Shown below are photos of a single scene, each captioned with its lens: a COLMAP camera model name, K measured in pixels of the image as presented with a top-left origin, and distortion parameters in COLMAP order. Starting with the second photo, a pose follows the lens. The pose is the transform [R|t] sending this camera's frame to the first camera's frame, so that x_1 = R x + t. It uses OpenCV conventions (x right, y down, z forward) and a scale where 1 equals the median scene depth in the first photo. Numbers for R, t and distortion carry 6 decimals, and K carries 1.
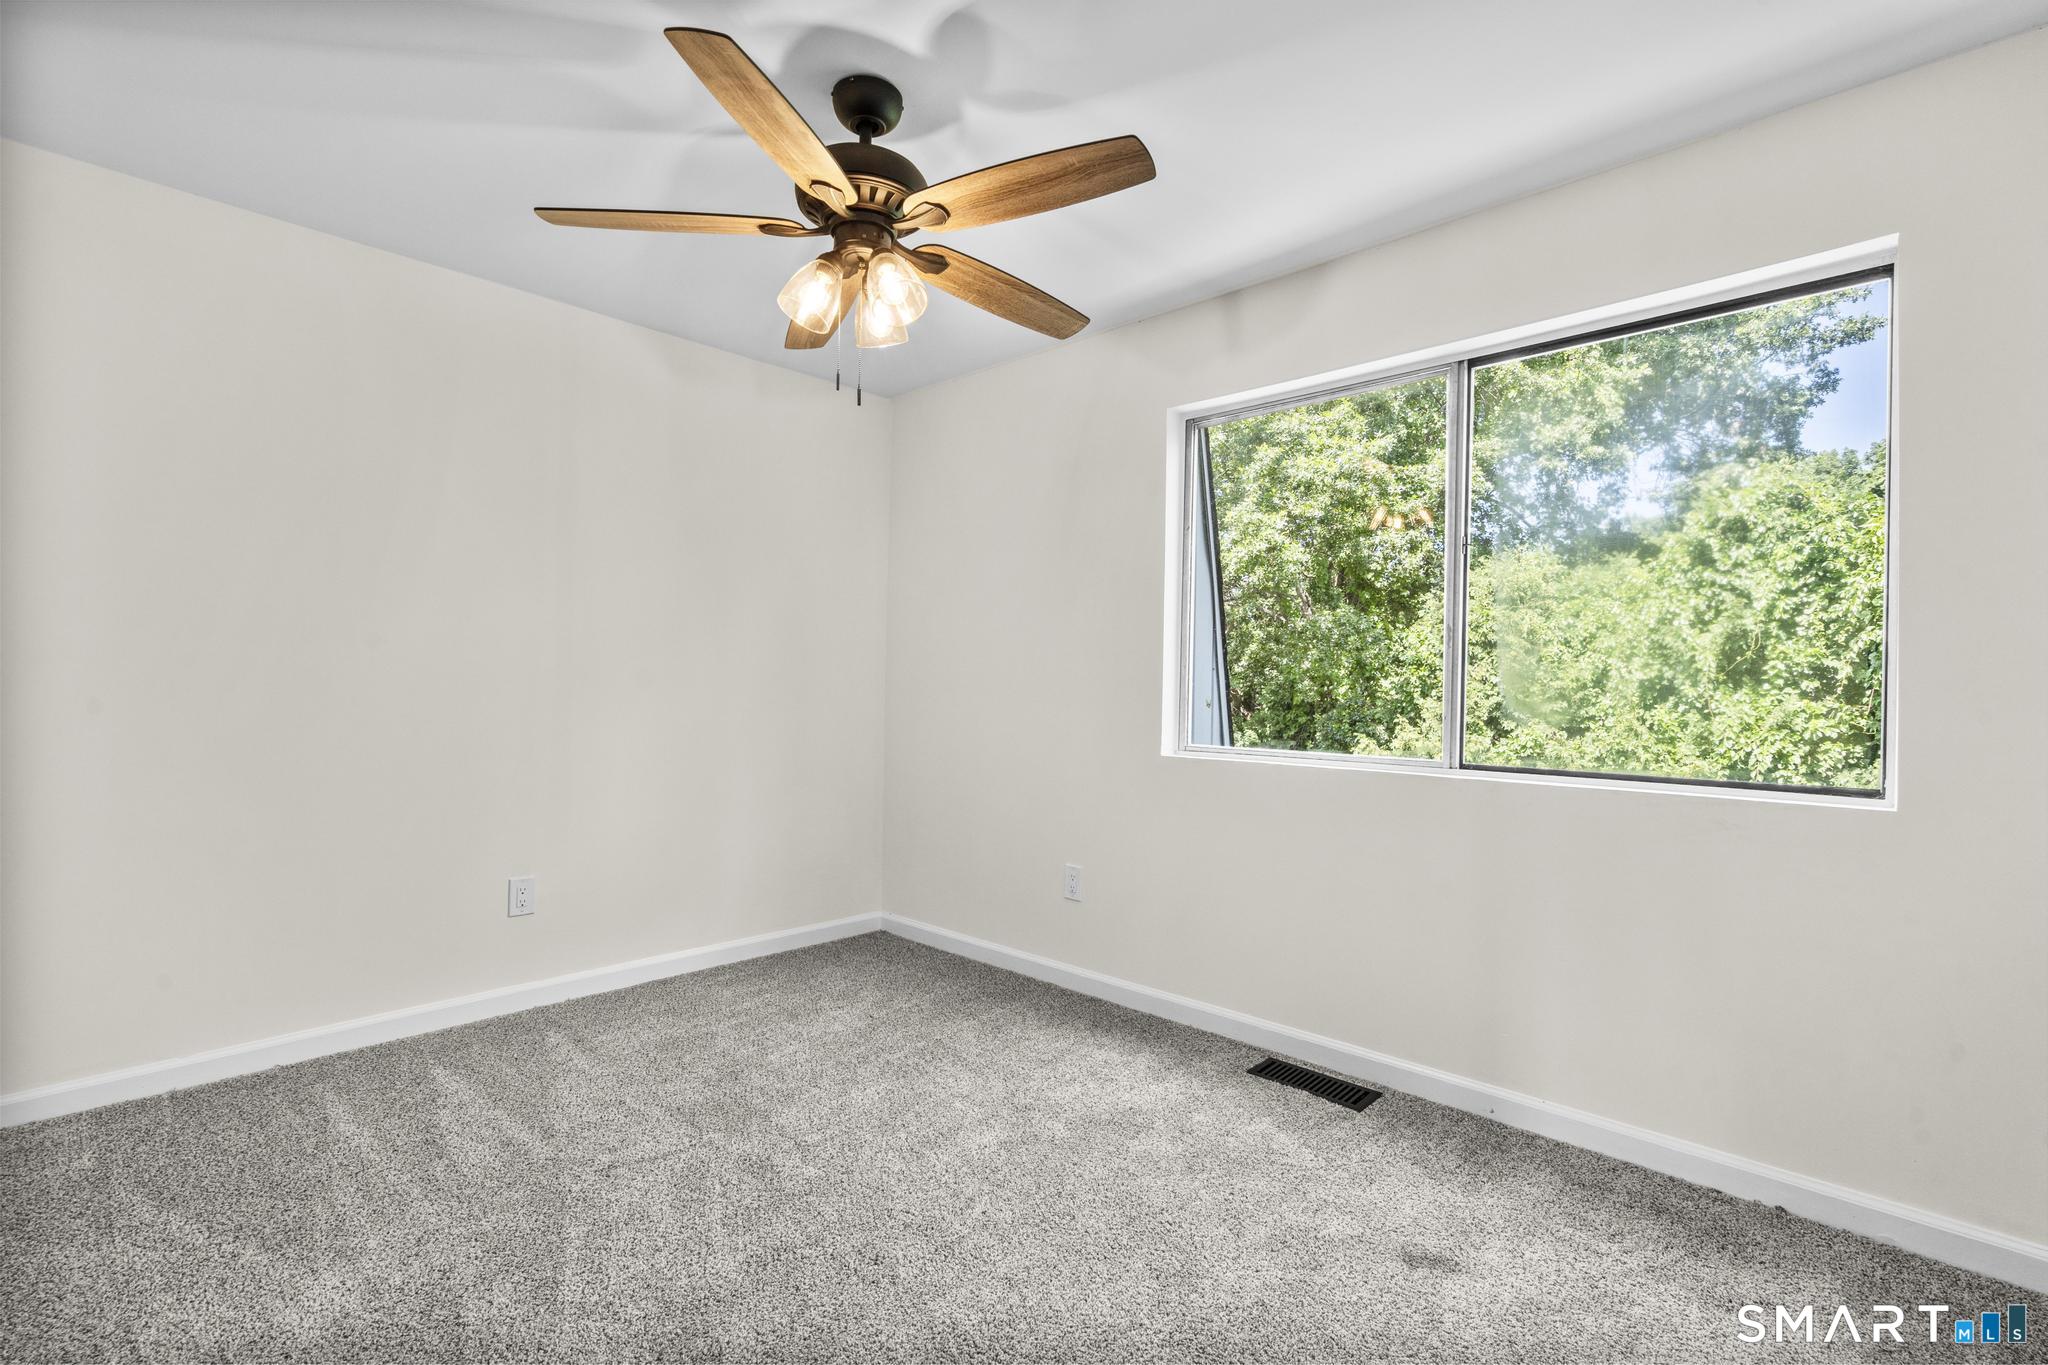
lens RADIAL K [[937.5, 0, 1024.4], [0, 937.5, 718.0], [0, 0, 1]] dist [-0.010078, 0.006950]
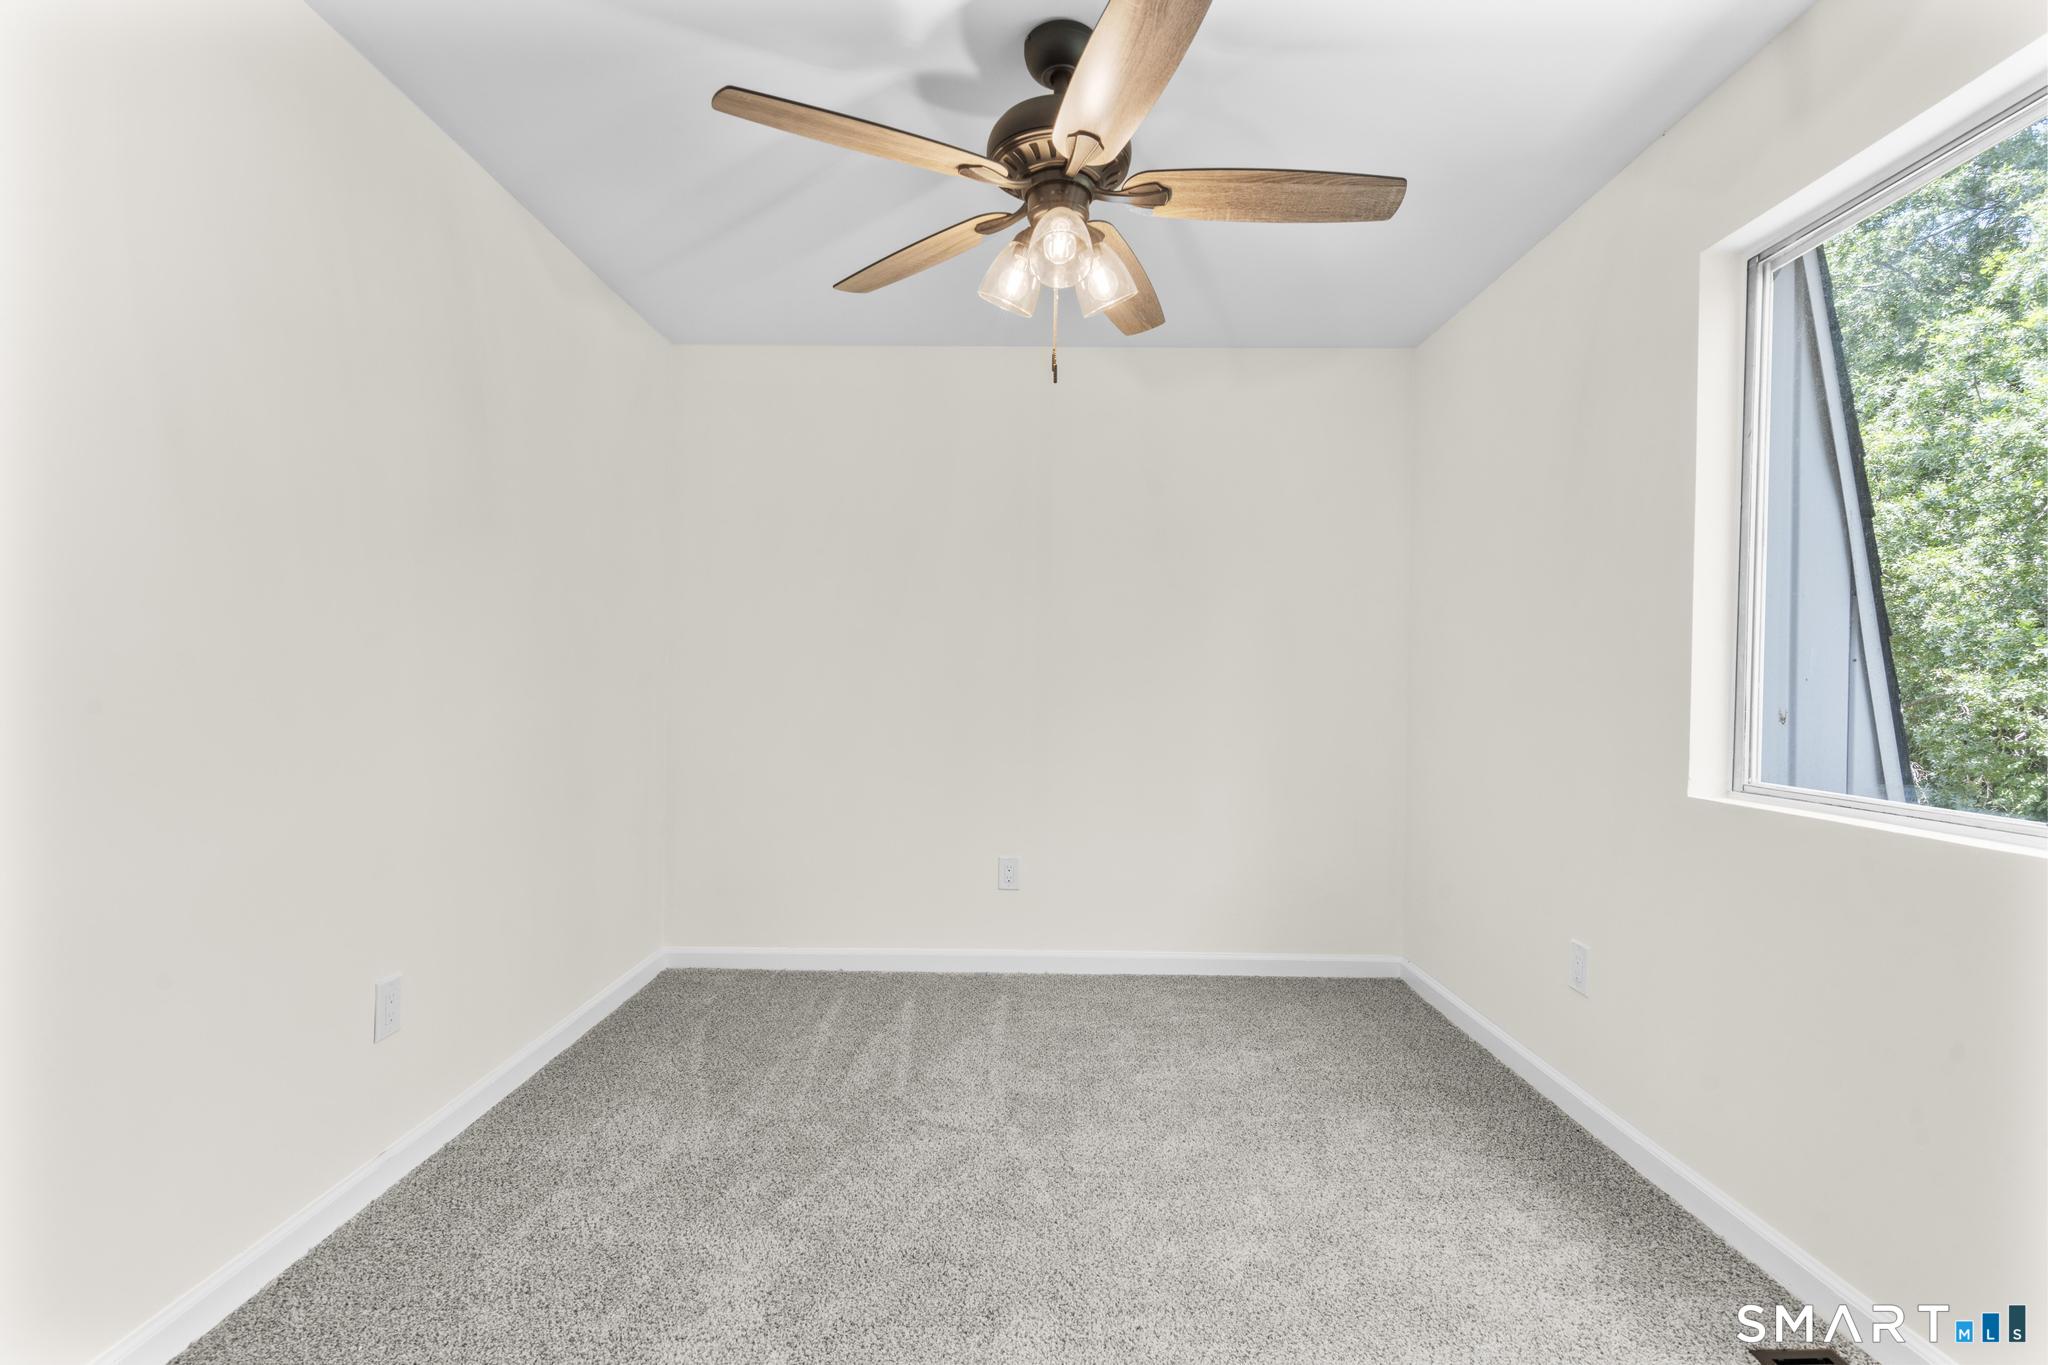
lens RADIAL K [[937.5, 0, 1024.4], [0, 937.5, 718.0], [0, 0, 1]] dist [-0.010078, 0.006950]
pose [[0.668409, 0.021854, -0.743473, 0.354816], [-0.025016, 0.999663, 0.006895, -0.008068], [0.743374, 0.013990, 0.668730, 0.266516]]
